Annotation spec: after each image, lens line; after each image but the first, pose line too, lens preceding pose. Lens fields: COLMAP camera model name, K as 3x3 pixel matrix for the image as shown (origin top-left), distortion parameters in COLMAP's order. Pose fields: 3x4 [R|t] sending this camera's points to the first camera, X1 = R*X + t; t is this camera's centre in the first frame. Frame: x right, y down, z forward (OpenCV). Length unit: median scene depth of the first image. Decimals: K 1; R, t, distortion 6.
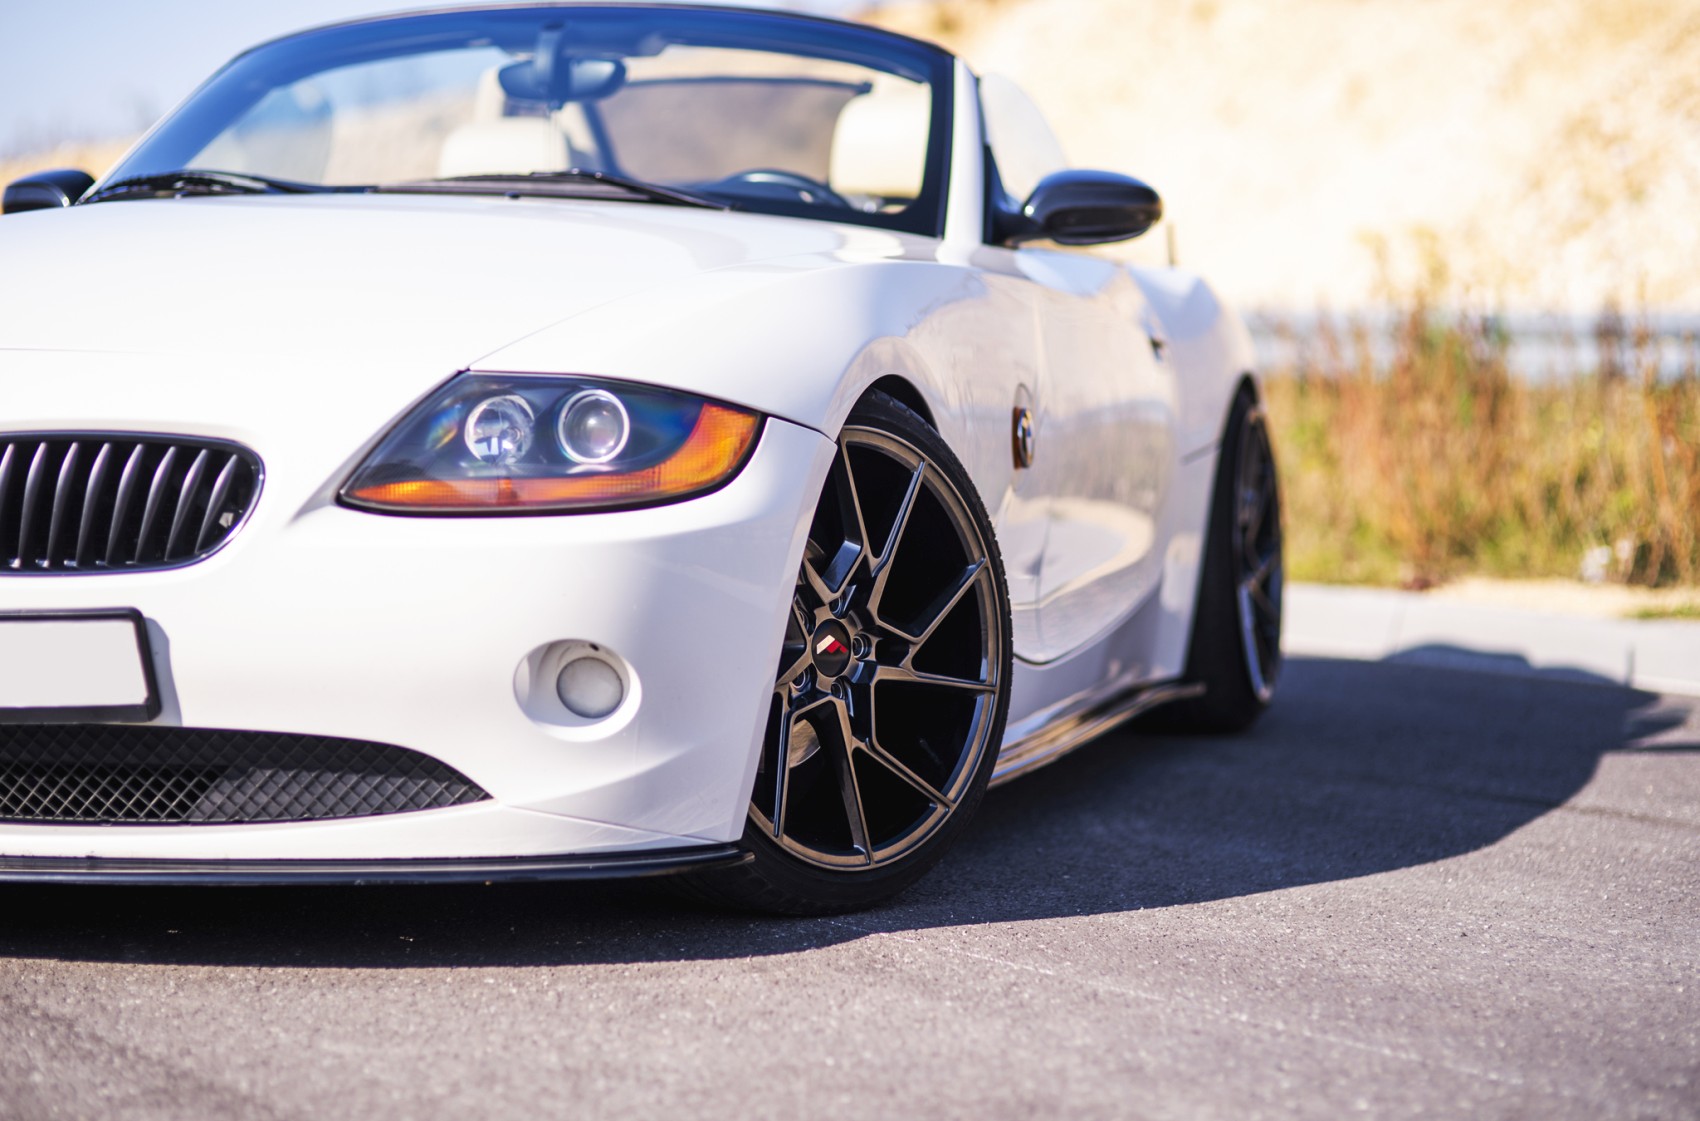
lens RADIAL K [[4056.8, 0, 850.0], [0, 4056.8, 560.5], [0, 0, 1]] dist [-0.049270, 0.188556]
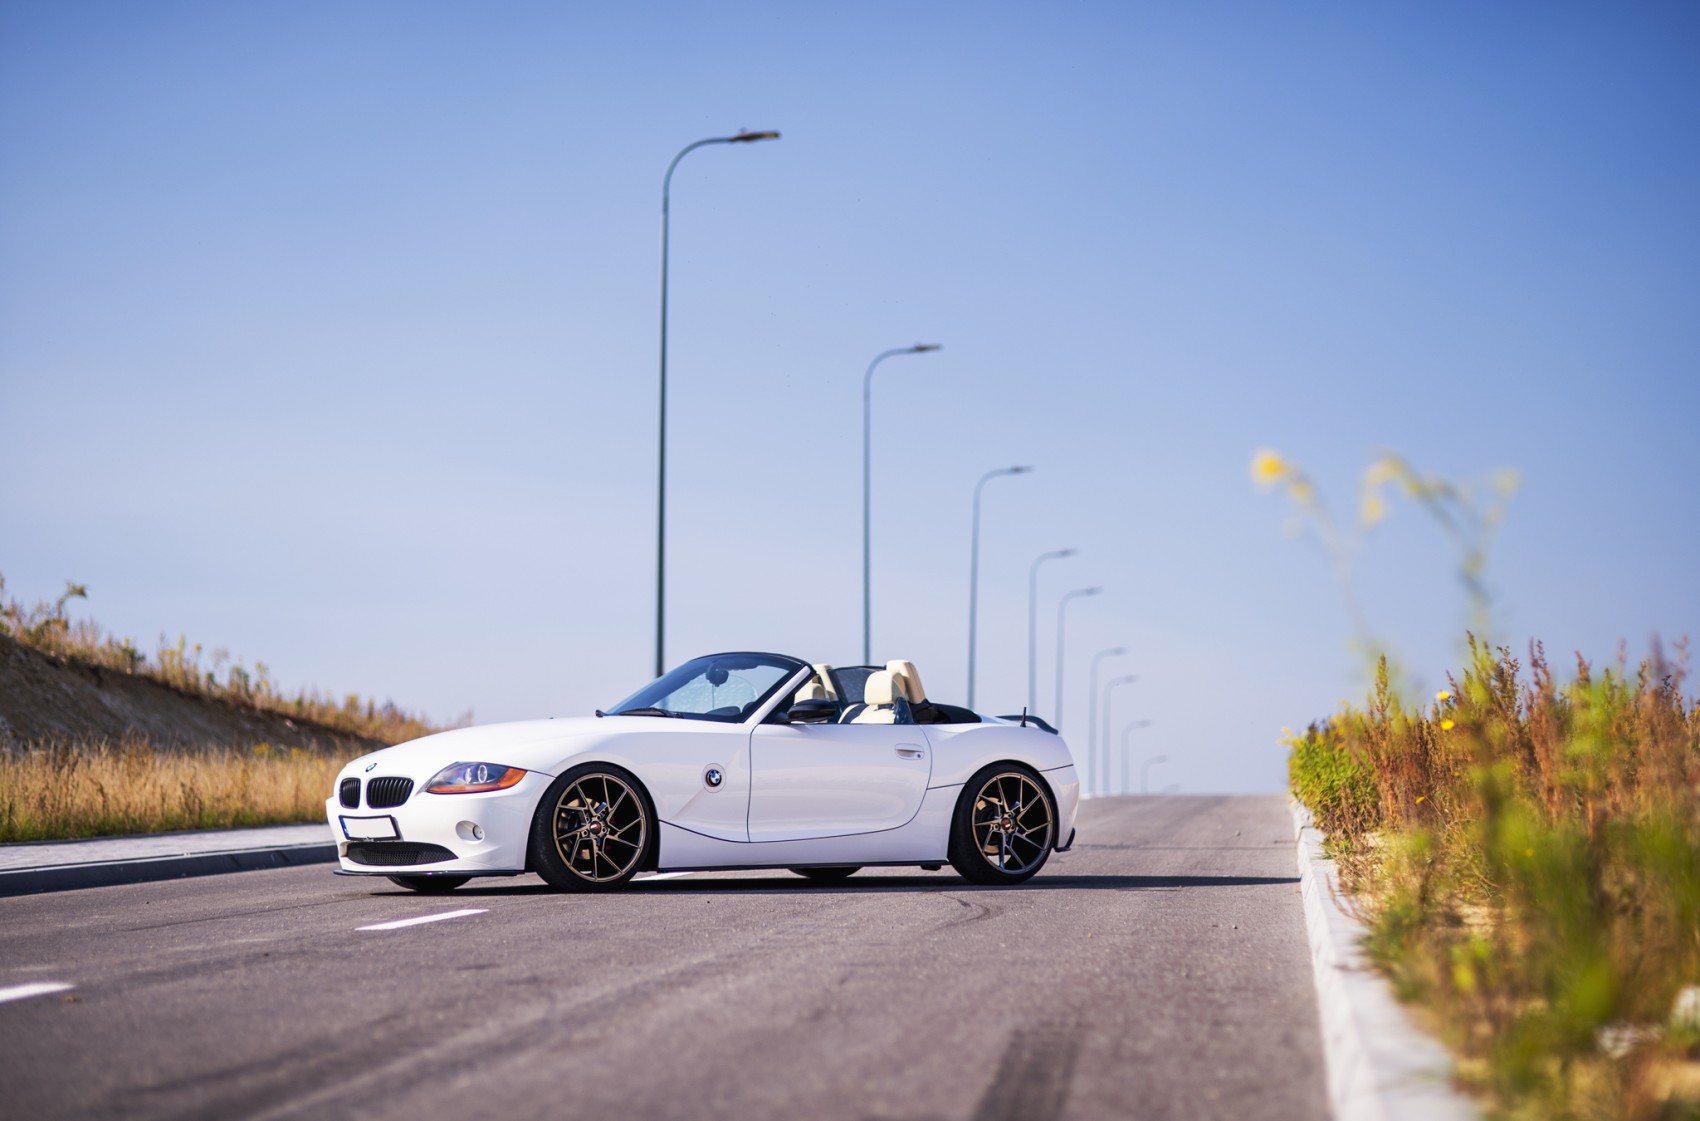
lens RADIAL K [[4156.3, 0, 850.0], [0, 4156.3, 560.5], [0, 0, 1]] dist [-0.011440, -0.156486]
pose [[0.759831, -0.058923, -0.647445, 3.195753], [-0.019636, 0.993350, -0.113448, 0.242802], [0.649824, 0.098914, 0.753621, -2.181142]]
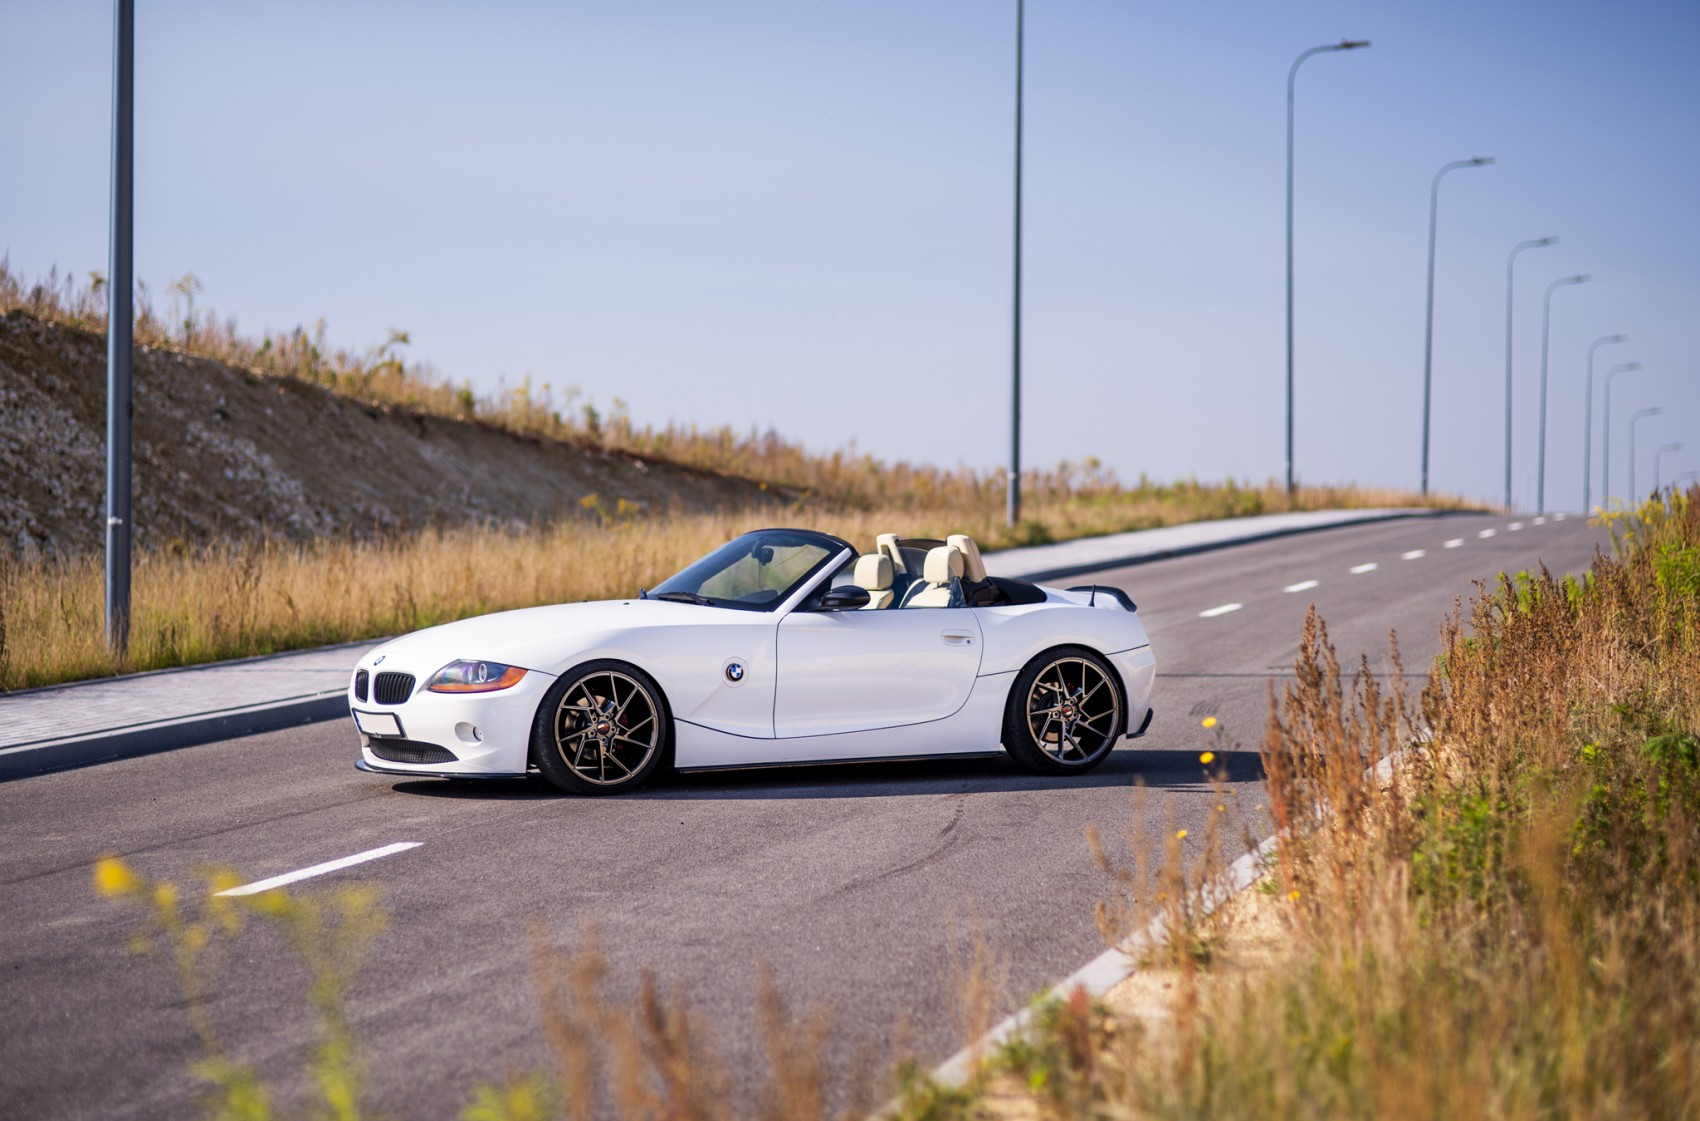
lens RADIAL K [[4324.0, 0, 850.0], [0, 4324.0, 560.5], [0, 0, 1]] dist [-0.029878, 0.061712]
pose [[0.673575, -0.006012, -0.739094, 3.544024], [-0.026580, 0.999123, -0.032351, -0.013873], [0.738640, 0.041436, 0.672825, -1.764782]]
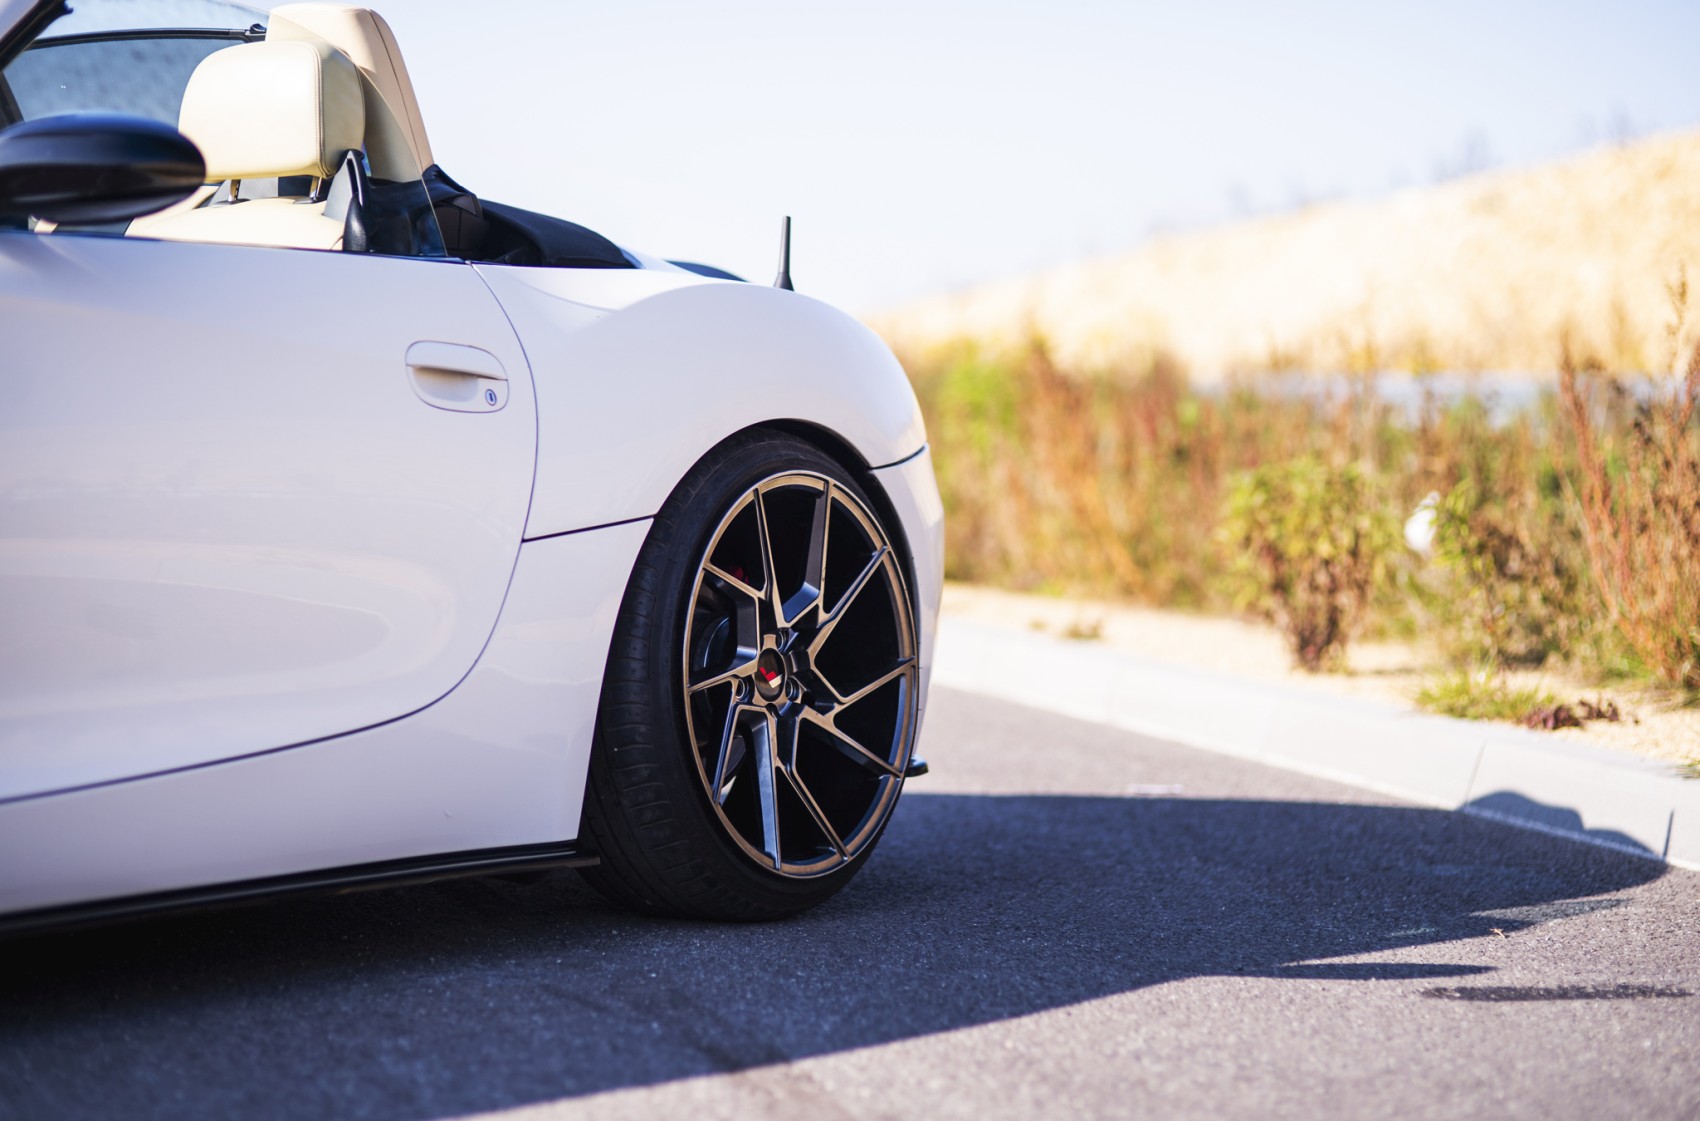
lens RADIAL K [[4056.8, 0, 850.0], [0, 4056.8, 560.5], [0, 0, 1]] dist [-0.049270, 0.188556]
pose [[0.937374, 0.002338, -0.348317, 0.577615], [-0.014660, 0.999356, -0.032746, -0.003395], [0.348016, 0.035802, 0.936805, 0.558579]]
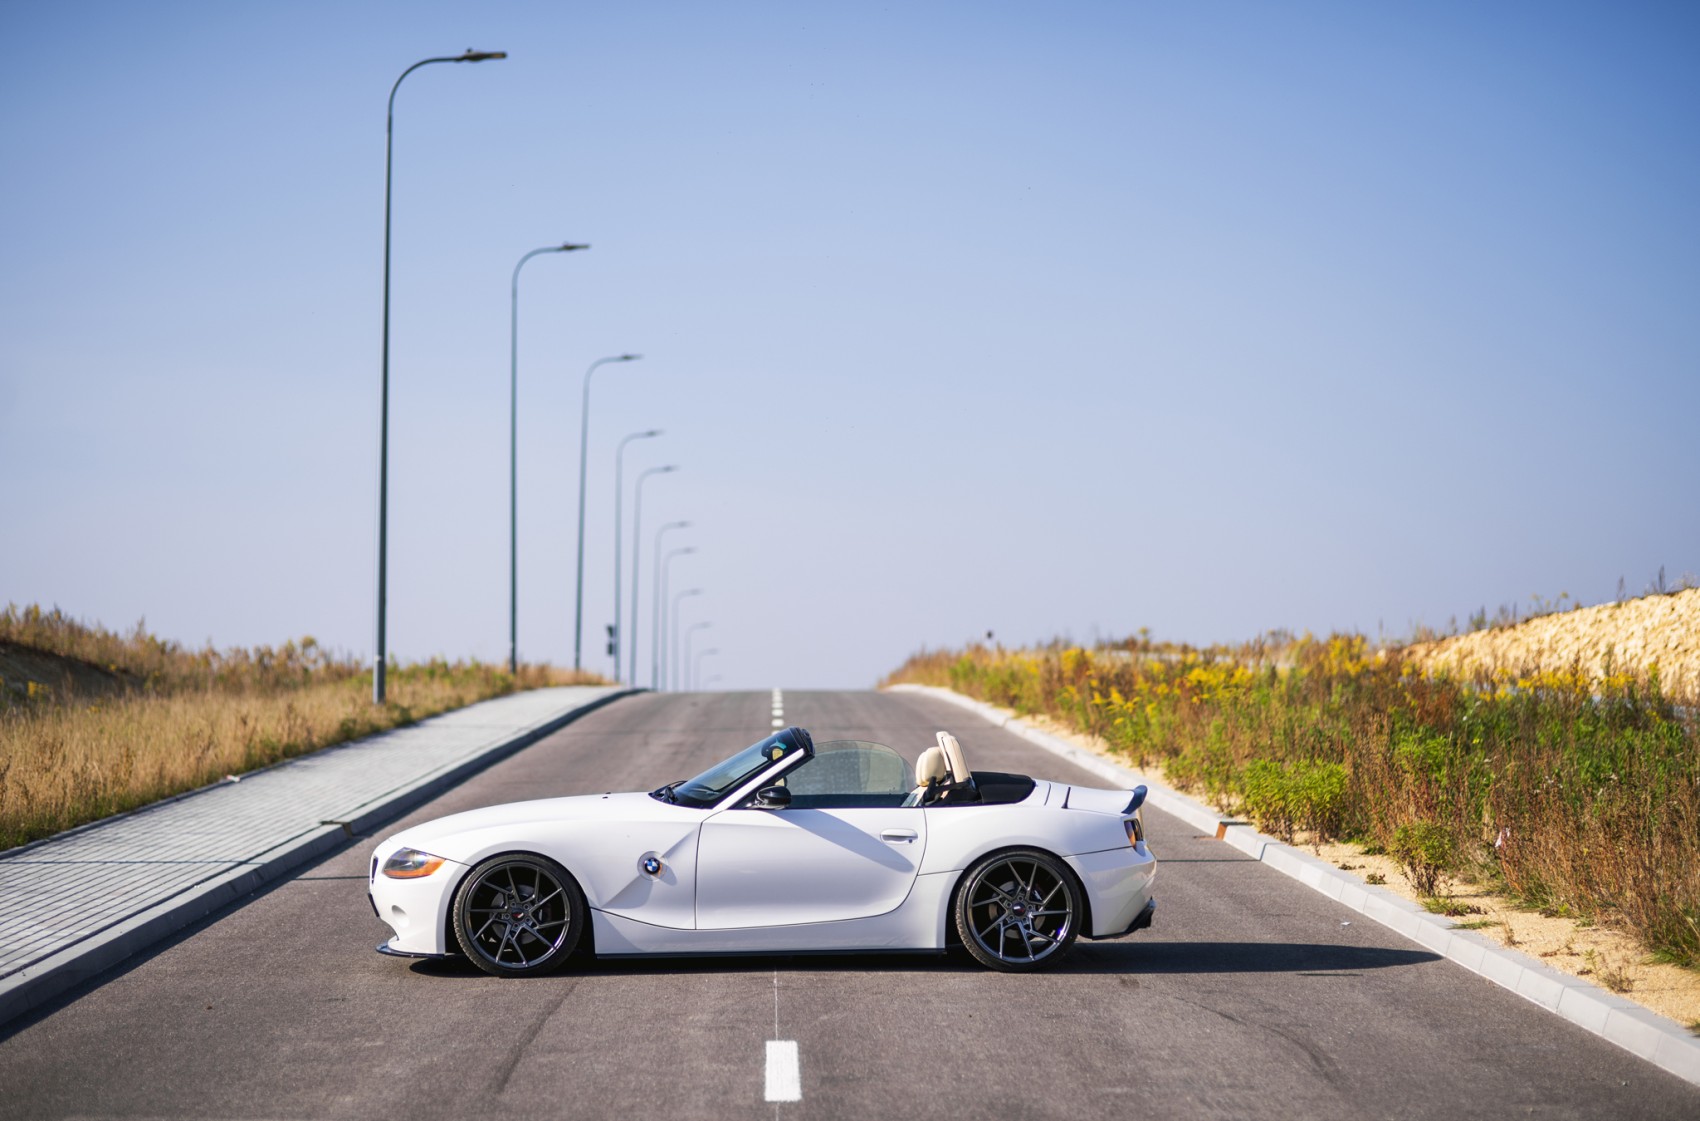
lens RADIAL K [[4126.5, 0, 850.0], [0, 4126.5, 560.5], [0, 0, 1]] dist [0.018954, -0.200476]
pose [[0.834859, -0.029955, -0.549648, 2.520574], [-0.015905, 0.996789, -0.078481, -0.019645], [0.550234, 0.074262, 0.831702, -2.614381]]
